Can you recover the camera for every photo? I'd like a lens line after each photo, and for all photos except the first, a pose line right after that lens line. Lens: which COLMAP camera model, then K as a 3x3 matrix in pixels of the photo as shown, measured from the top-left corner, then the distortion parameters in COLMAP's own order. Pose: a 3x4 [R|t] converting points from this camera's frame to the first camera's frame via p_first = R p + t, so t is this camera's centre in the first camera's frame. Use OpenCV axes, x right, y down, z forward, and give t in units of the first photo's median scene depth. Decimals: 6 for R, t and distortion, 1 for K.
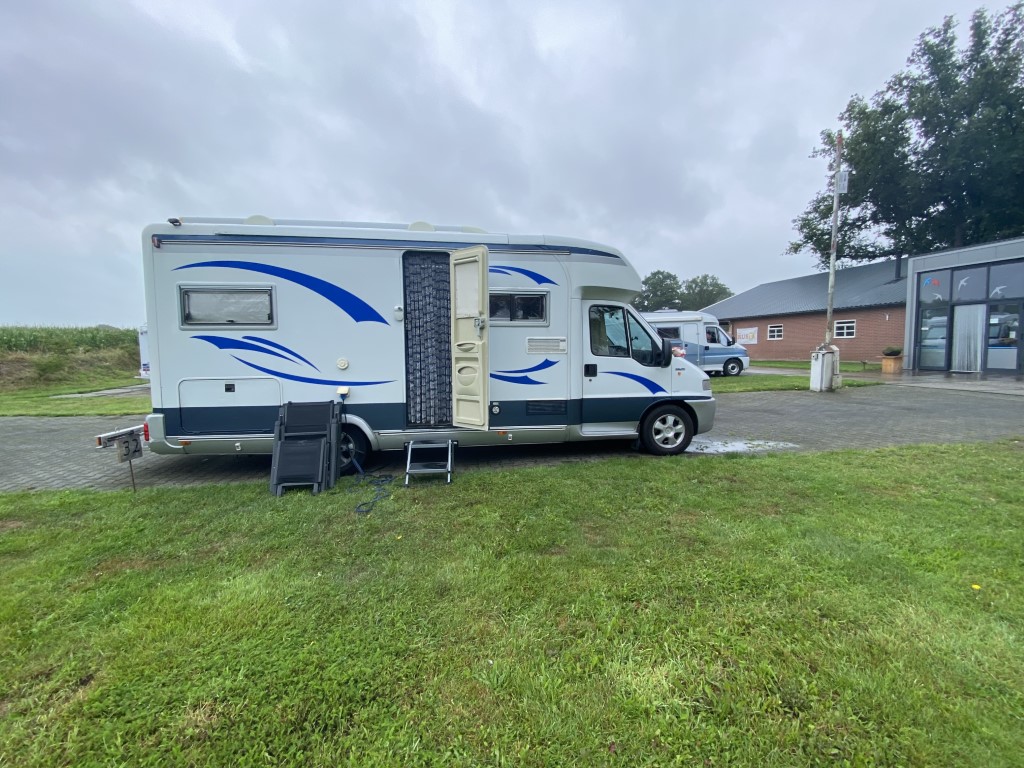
lens RADIAL K [[415.6, 0, 512.0], [0, 415.6, 384.0], [0, 0, 1]] dist [0.000082, -0.000008]
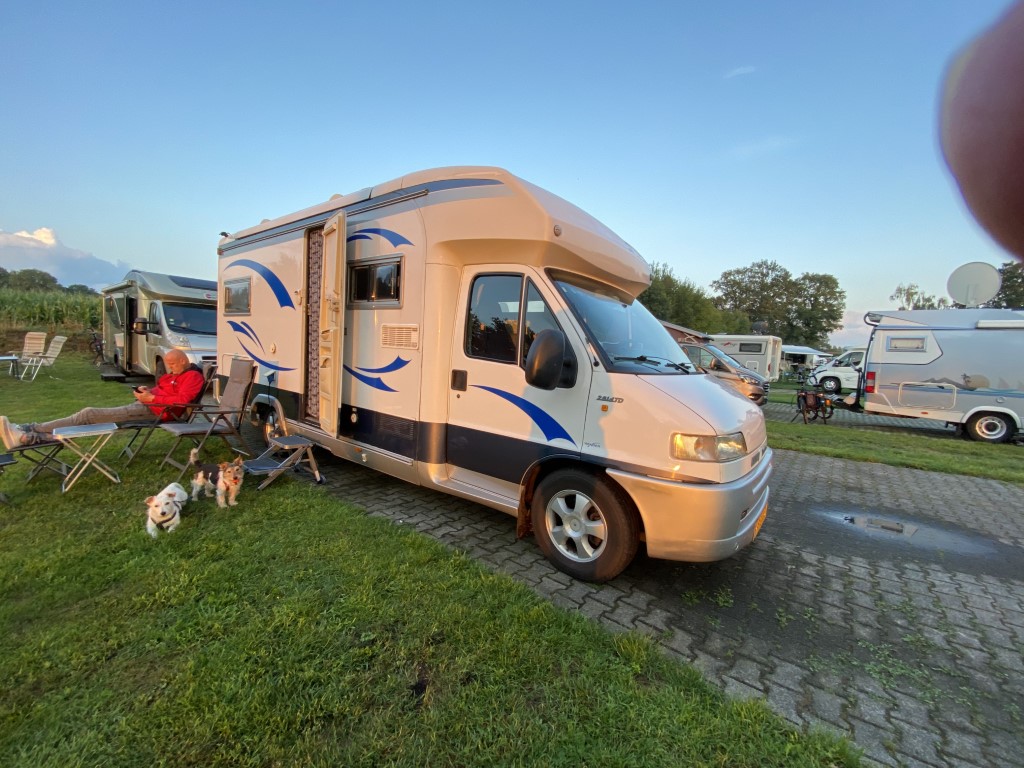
lens RADIAL K [[415.6, 0, 512.0], [0, 415.6, 384.0], [0, 0, 1]] dist [0.000082, -0.000008]
pose [[0.690951, 0.103254, -0.715490, 0.676025], [-0.109790, 0.993254, 0.037314, -0.058520], [0.714516, 0.052772, 0.697626, 0.635653]]
